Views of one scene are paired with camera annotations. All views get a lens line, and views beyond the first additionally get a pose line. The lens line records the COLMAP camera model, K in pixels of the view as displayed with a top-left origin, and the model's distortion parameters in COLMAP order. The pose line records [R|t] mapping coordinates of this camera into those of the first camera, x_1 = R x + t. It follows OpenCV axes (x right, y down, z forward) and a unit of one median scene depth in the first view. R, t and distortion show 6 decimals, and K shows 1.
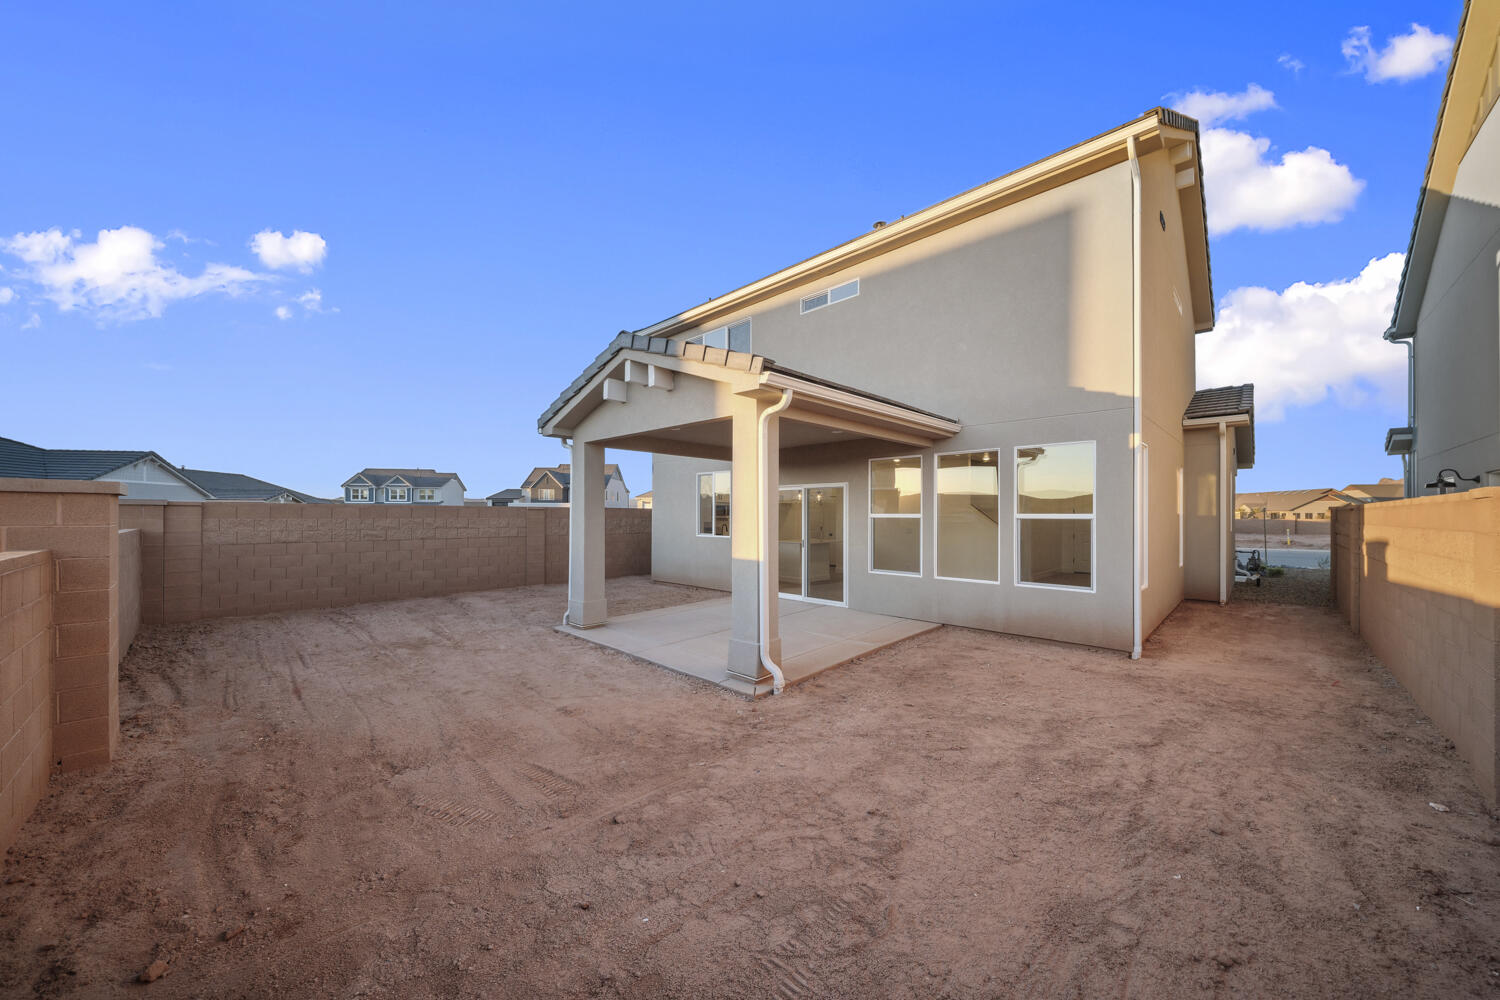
lens RADIAL K [[527.7, 0, 746.4], [0, 527.7, 502.5], [0, 0, 1]] dist [0.011703, -0.007273]
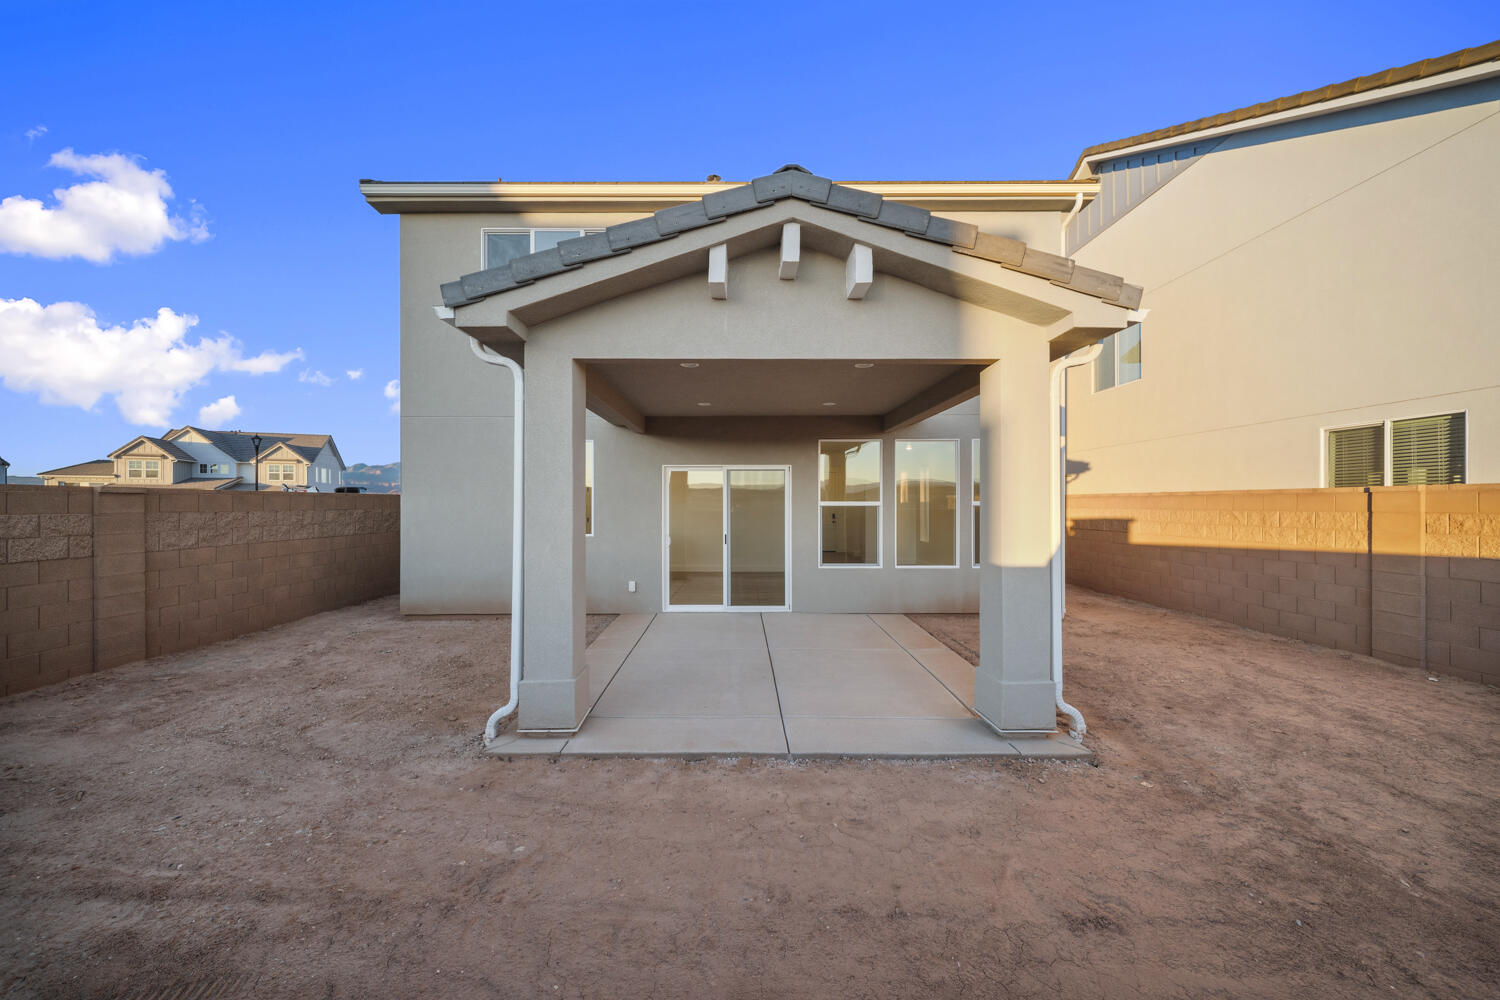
lens RADIAL K [[520.3, 0, 750.0], [0, 520.3, 500.0], [0, 0, 1]] dist [0.006065, -0.006490]
pose [[0.712859, 0.000032, 0.701308, -0.636736], [-0.013605, 0.999812, 0.013784, 0.011024], [-0.701176, -0.019367, 0.712725, 0.642654]]
